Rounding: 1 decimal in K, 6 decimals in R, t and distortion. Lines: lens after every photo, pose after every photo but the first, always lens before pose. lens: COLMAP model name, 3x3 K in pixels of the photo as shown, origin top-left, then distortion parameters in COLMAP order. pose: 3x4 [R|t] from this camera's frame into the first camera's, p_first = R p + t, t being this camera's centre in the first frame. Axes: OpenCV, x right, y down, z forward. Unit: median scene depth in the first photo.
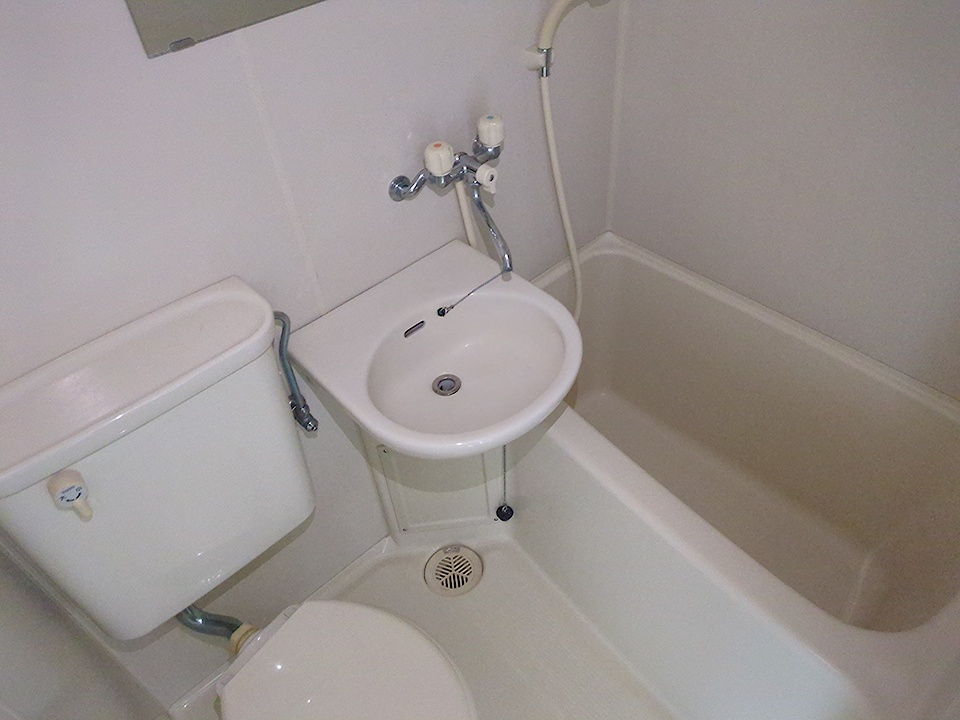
lens RADIAL K [[720.7, 0, 476.5], [0, 720.7, 367.4], [0, 0, 1]] dist [0.028043, -0.000433]
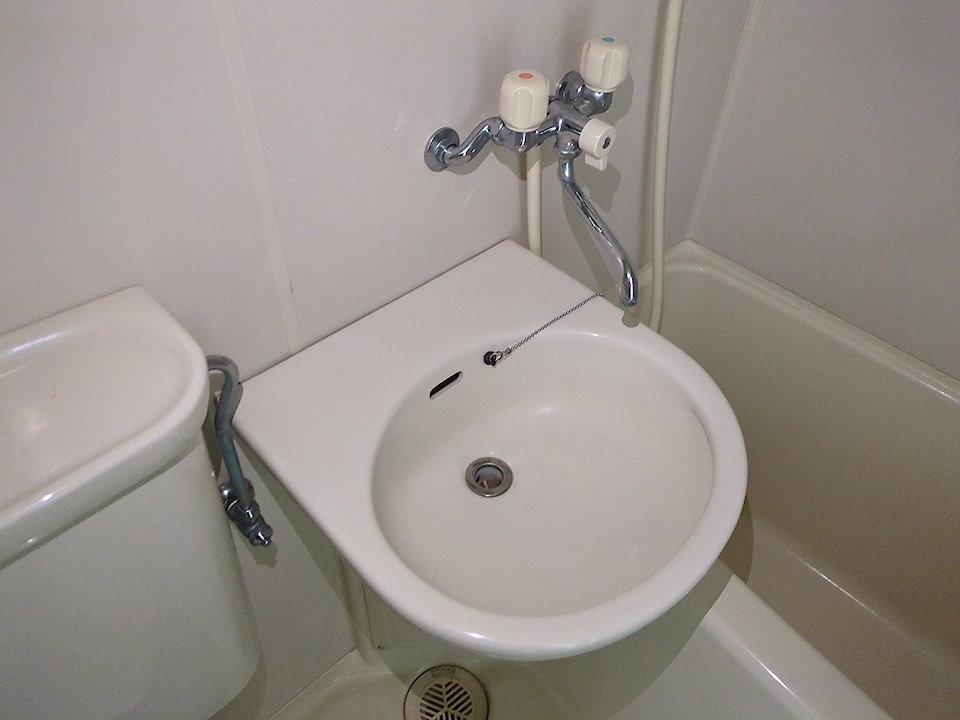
lens RADIAL K [[729.1, 0, 459.5], [0, 729.1, 353.3], [0, 0, 1]] dist [0.046580, -0.020379]
pose [[0.996237, 0.067370, 0.054522, -0.111185], [-0.067137, 0.997725, -0.006087, -0.077648], [-0.054808, 0.002403, 0.998494, 0.396445]]
